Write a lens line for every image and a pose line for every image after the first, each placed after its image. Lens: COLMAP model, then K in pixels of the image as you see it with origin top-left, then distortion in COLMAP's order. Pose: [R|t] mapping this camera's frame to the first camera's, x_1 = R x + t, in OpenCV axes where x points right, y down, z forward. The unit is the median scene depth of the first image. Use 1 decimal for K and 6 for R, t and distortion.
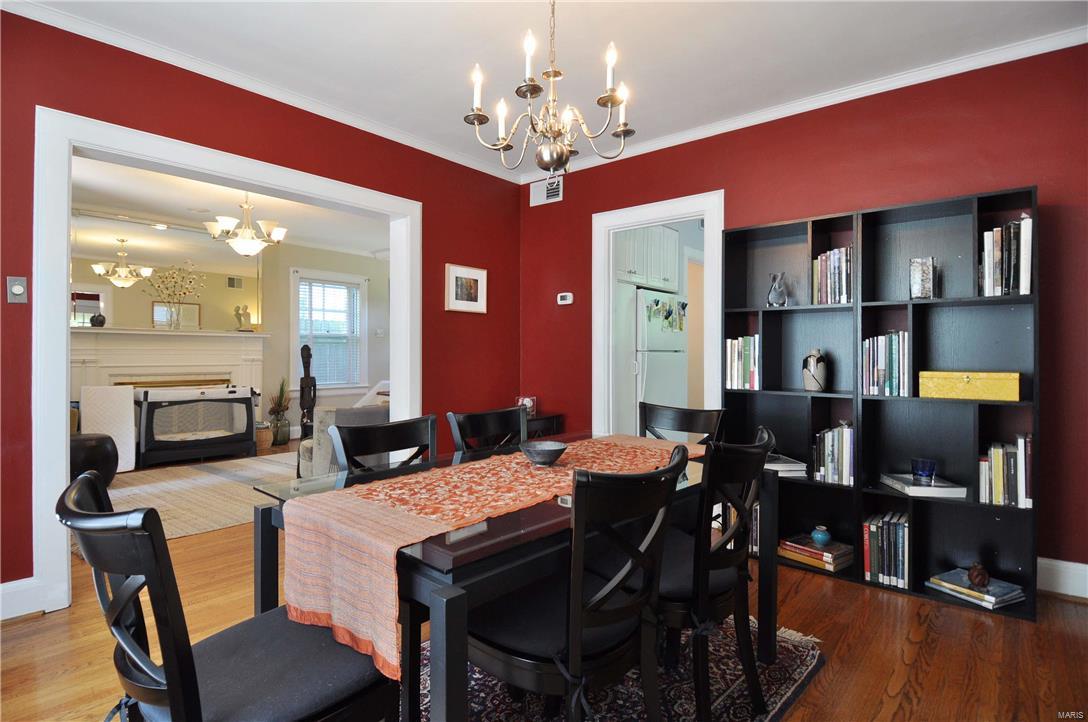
lens RADIAL K [[561.8, 0, 537.3], [0, 561.8, 352.3], [0, 0, 1]] dist [0.052281, -0.055131]
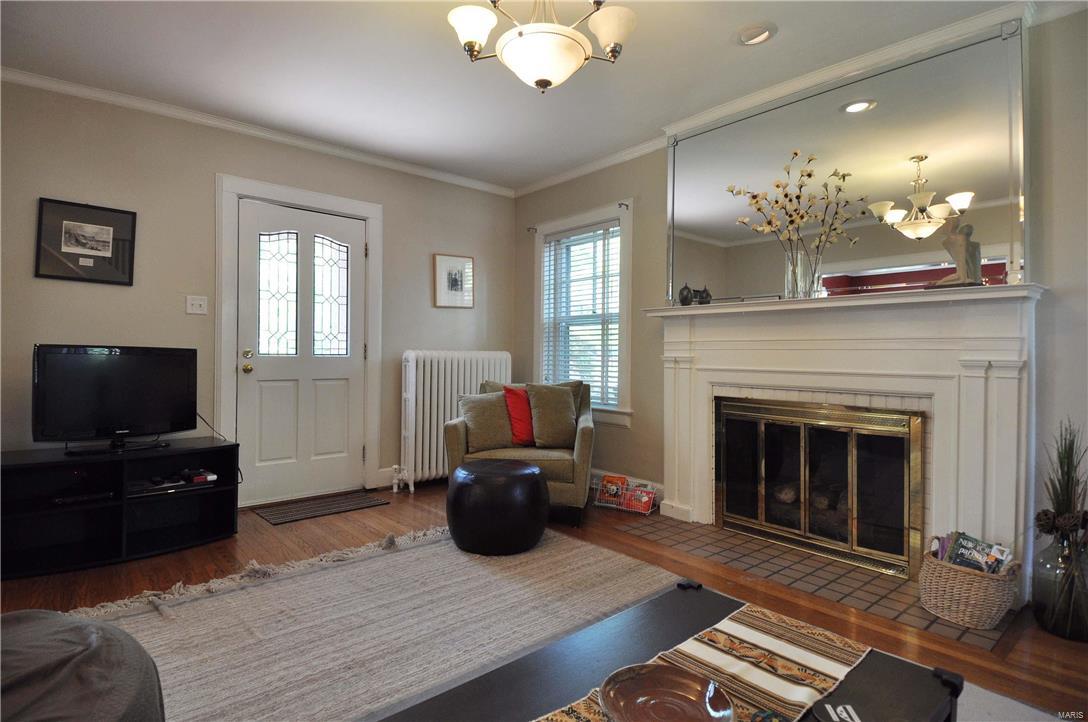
lens RADIAL K [[561.8, 0, 537.3], [0, 561.8, 352.3], [0, 0, 1]] dist [0.052281, -0.055131]
pose [[-0.172229, -0.008124, -0.985024, -0.090976], [-0.007142, 0.999950, -0.006998, 0.009452], [0.985031, 0.005829, -0.172278, 0.724243]]
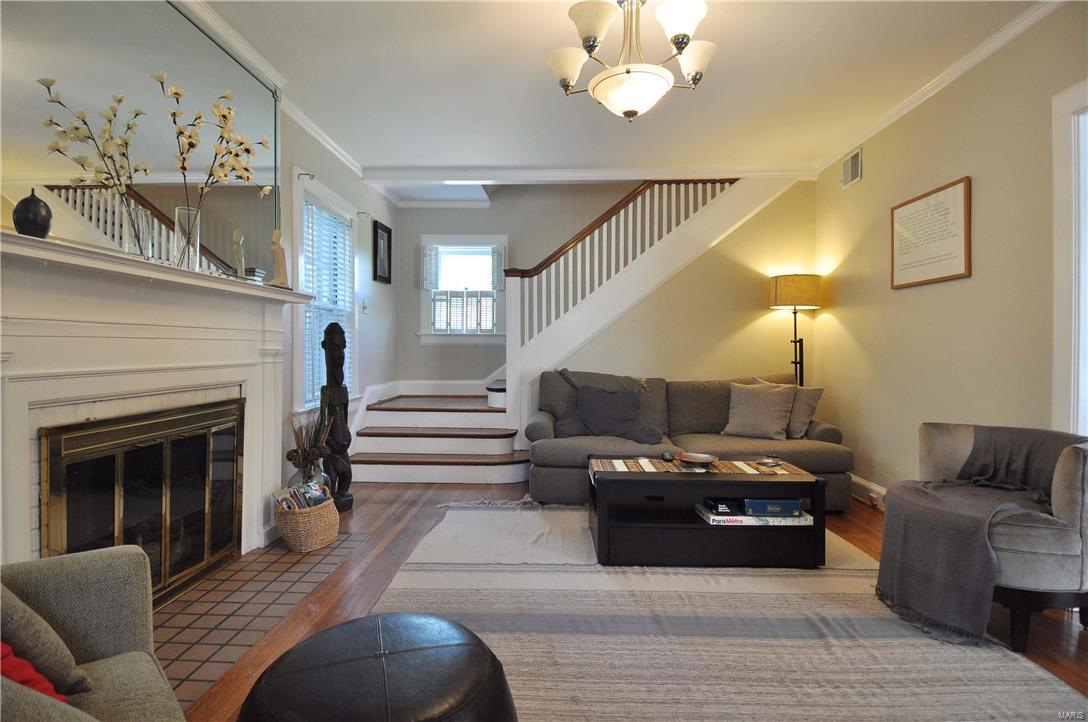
lens RADIAL K [[561.8, 0, 537.3], [0, 561.8, 352.3], [0, 0, 1]] dist [0.052281, -0.055131]
pose [[0.795364, -0.004627, 0.606114, -0.566391], [-0.005313, 0.999879, 0.014605, 0.005104], [-0.606109, -0.014837, 0.795243, 0.472604]]
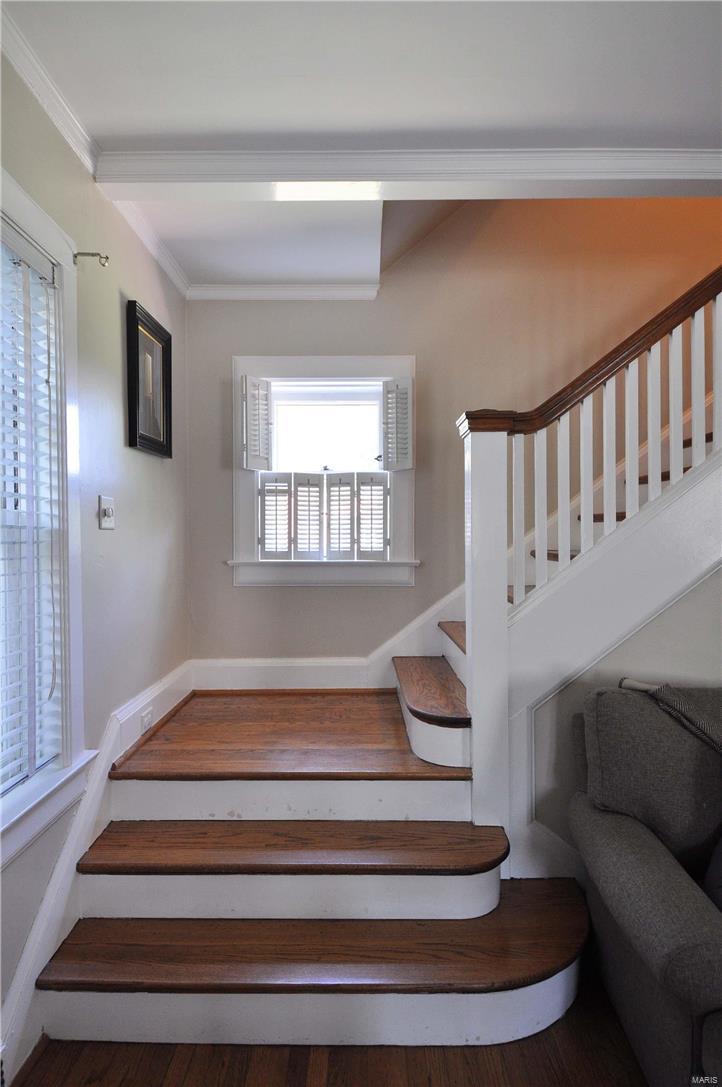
lens RADIAL K [[595.5, 0, 361.0], [0, 595.5, 543.5], [0, 0, 1]] dist [0.000986, -0.000238]
pose [[0.767274, -0.010945, 0.641226, -0.405937], [0.004068, 0.999917, 0.012200, -0.026672], [-0.641307, -0.006752, 0.767255, 0.847230]]
